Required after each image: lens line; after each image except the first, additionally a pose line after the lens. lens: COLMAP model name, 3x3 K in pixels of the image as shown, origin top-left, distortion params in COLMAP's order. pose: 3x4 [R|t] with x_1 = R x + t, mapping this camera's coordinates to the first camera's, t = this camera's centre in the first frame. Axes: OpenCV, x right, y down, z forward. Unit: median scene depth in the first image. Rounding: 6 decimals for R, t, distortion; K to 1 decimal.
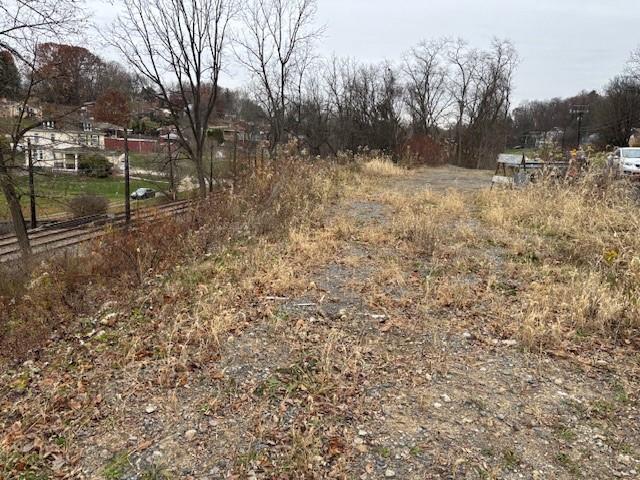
lens RADIAL K [[512.0, 0, 334.3], [0, 512.0, 239.8], [0, 0, 1]] dist [0.051570, -0.081222]
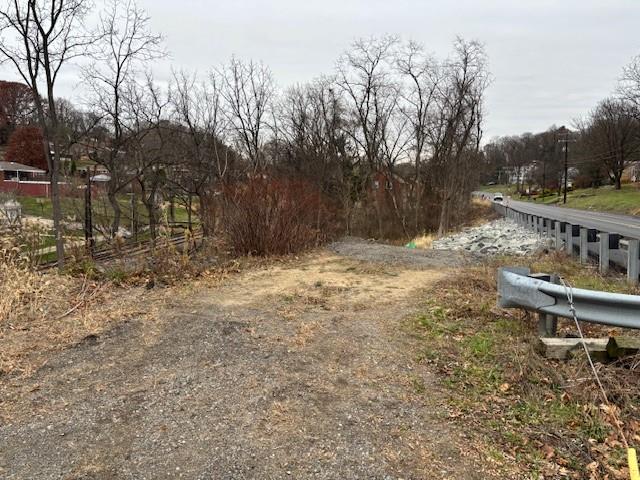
lens RADIAL K [[517.4, 0, 338.9], [0, 517.4, 240.0], [0, 0, 1]] dist [-0.003973, -0.000190]
pose [[0.998407, -0.020652, 0.052506, 0.065660], [0.024422, 0.997091, -0.072208, -0.039218], [-0.050862, 0.073375, 0.996007, 0.201635]]
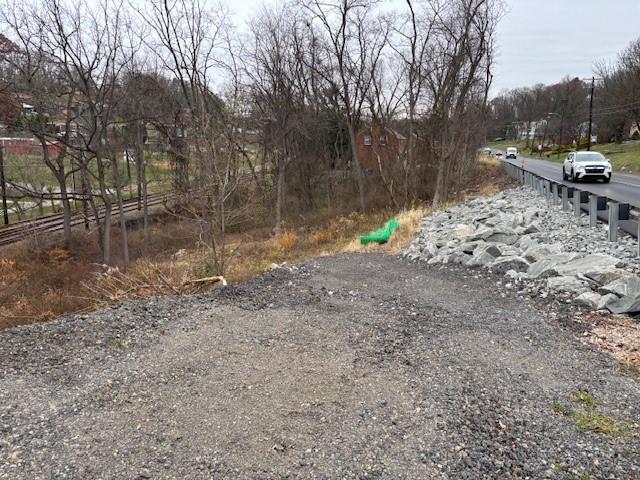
lens RADIAL K [[512.0, 0, 334.3], [0, 512.0, 239.8], [0, 0, 1]] dist [0.051570, -0.081222]
pose [[0.999160, -0.025548, 0.032054, 0.100843], [0.025255, 0.999636, 0.009513, -0.057849], [-0.032286, -0.008695, 0.999441, 0.311301]]
